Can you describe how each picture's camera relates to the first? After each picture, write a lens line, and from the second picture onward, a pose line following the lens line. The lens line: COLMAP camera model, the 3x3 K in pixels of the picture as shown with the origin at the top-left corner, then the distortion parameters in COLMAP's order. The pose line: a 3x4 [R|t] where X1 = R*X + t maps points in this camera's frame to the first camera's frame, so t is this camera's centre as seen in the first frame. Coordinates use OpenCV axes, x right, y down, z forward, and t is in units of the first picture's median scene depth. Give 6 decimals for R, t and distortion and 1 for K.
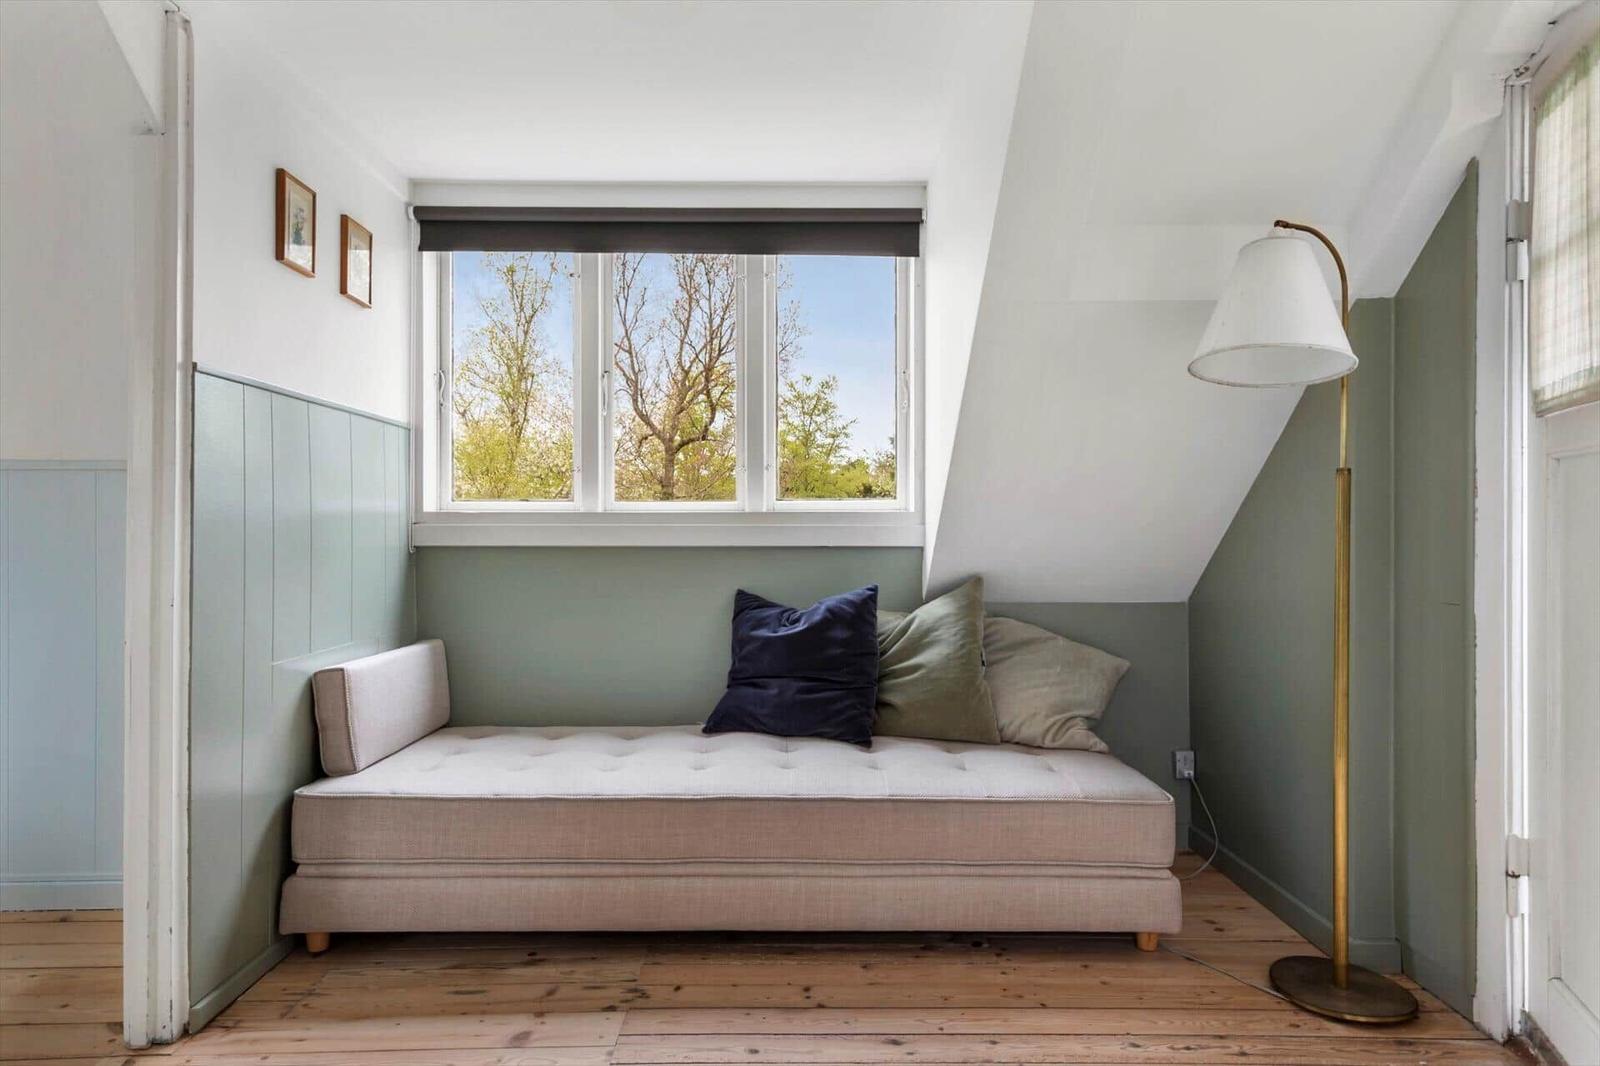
lens RADIAL K [[943.8, 0, 797.8], [0, 943.8, 532.6], [0, 0, 1]] dist [0.003085, 0.000201]
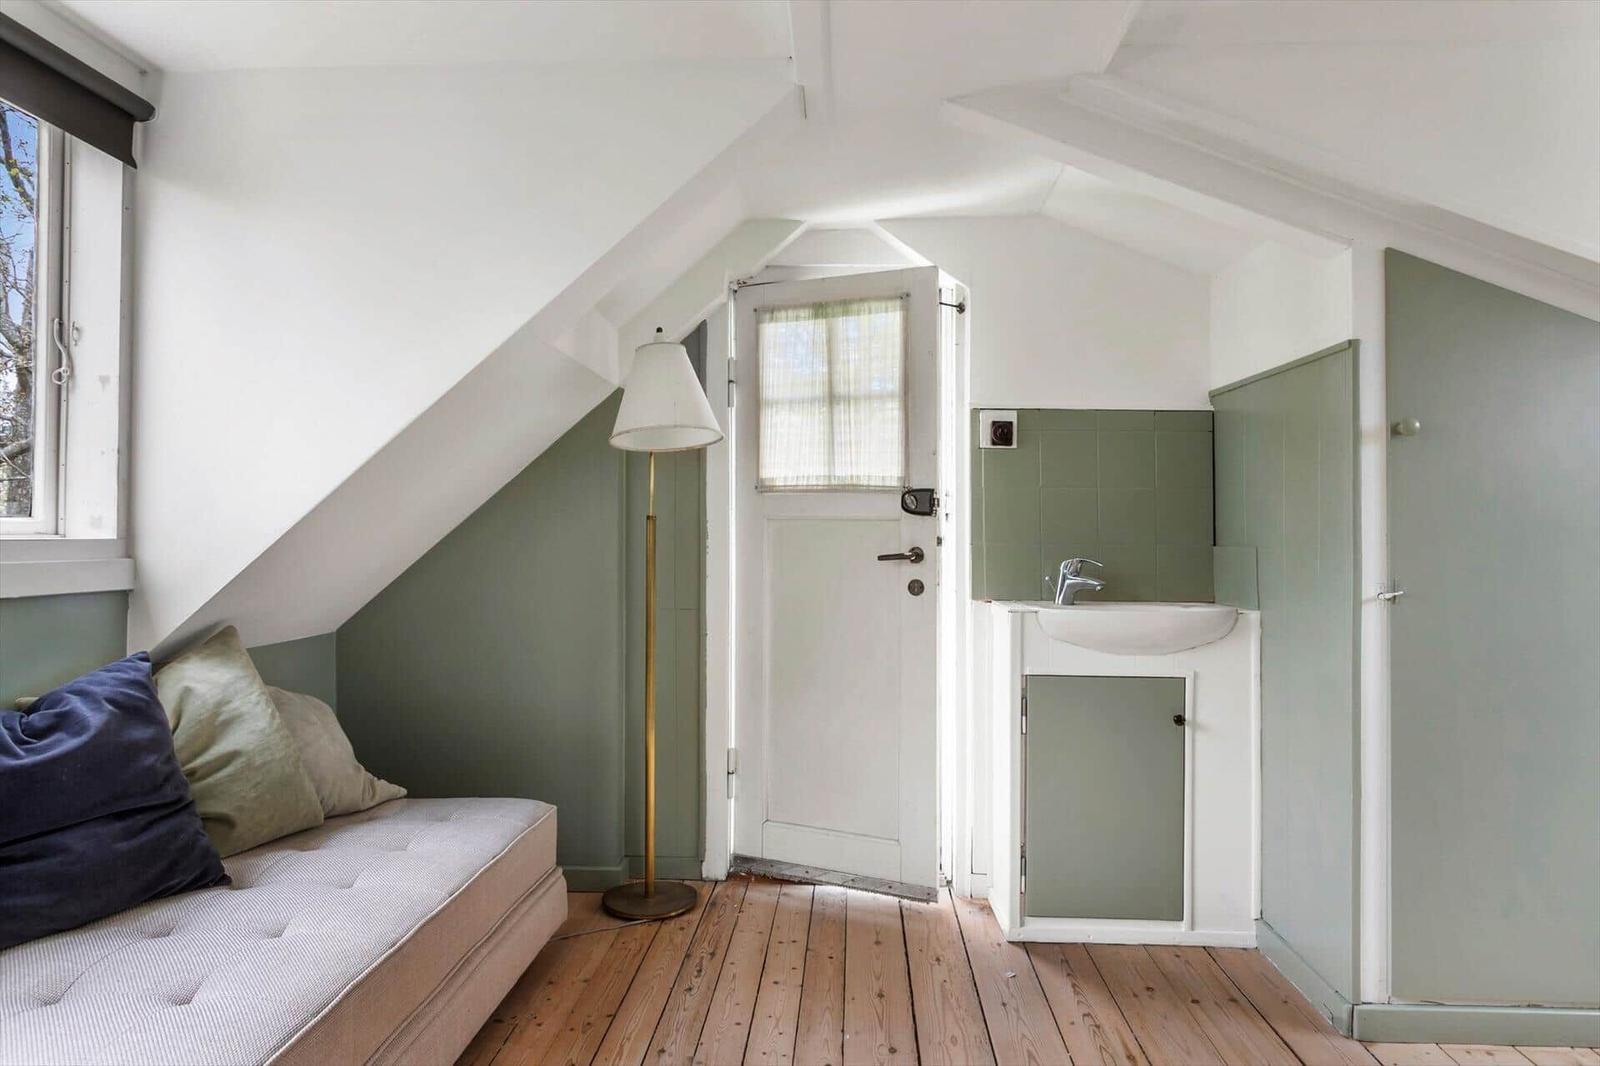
lens RADIAL K [[943.8, 0, 798.7], [0, 943.8, 533.5], [0, 0, 1]] dist [0.003085, 0.000201]
pose [[0.064487, 0.010785, 0.997860, -0.706033], [-0.001486, 0.999942, -0.010711, -0.025661], [-0.997917, -0.000792, 0.064500, 0.645097]]
